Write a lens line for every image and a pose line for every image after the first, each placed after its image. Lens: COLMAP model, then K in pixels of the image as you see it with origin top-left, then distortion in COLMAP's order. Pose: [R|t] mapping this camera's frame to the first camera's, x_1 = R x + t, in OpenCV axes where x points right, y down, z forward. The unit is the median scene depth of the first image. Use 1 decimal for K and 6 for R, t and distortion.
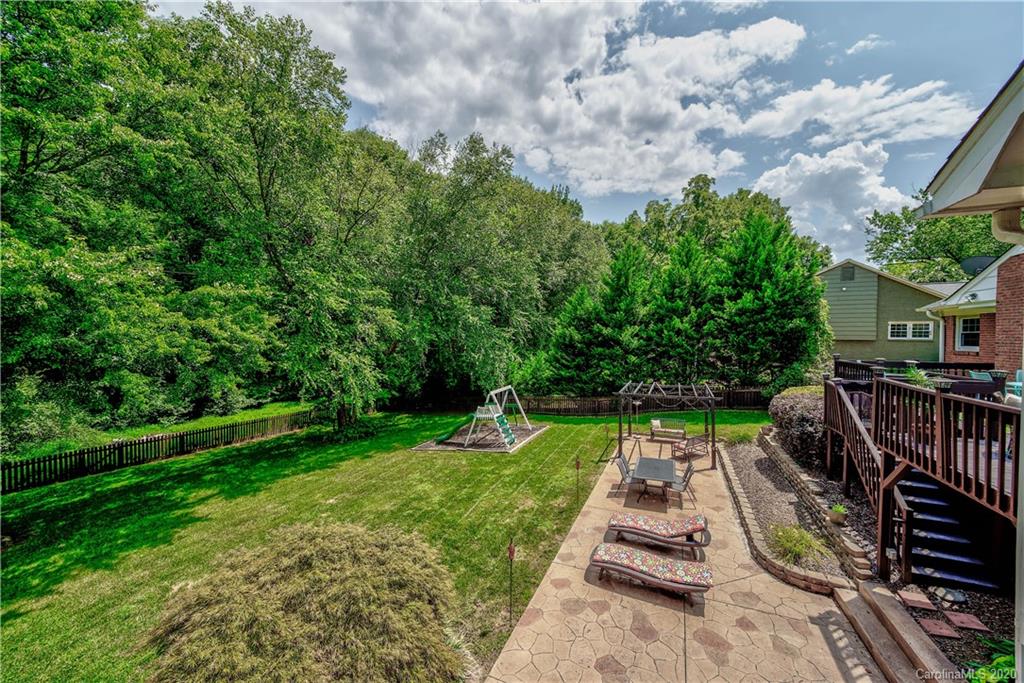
lens RADIAL K [[364.2, 0, 512.0], [0, 364.2, 341.5], [0, 0, 1]] dist [-0.017432, 0.000285]
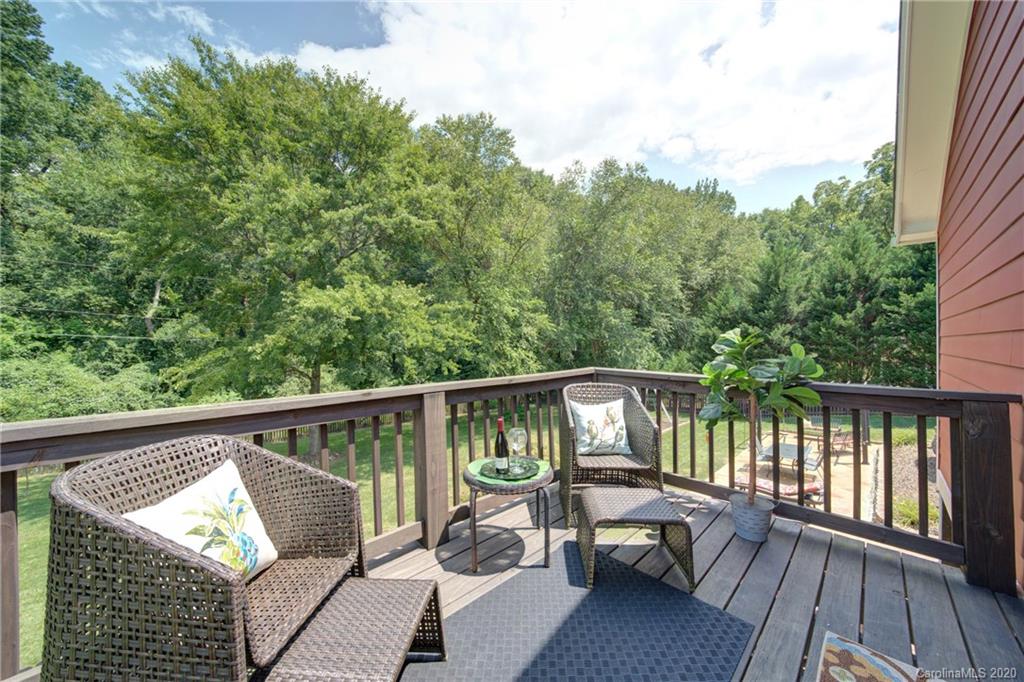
lens RADIAL K [[364.2, 0, 512.0], [0, 364.2, 341.0], [0, 0, 1]] dist [-0.017432, 0.000285]
pose [[0.929365, -0.005415, -0.369122, 0.011741], [0.000656, 0.999915, -0.013019, 0.013682], [0.369161, 0.011857, 0.929290, -0.158596]]
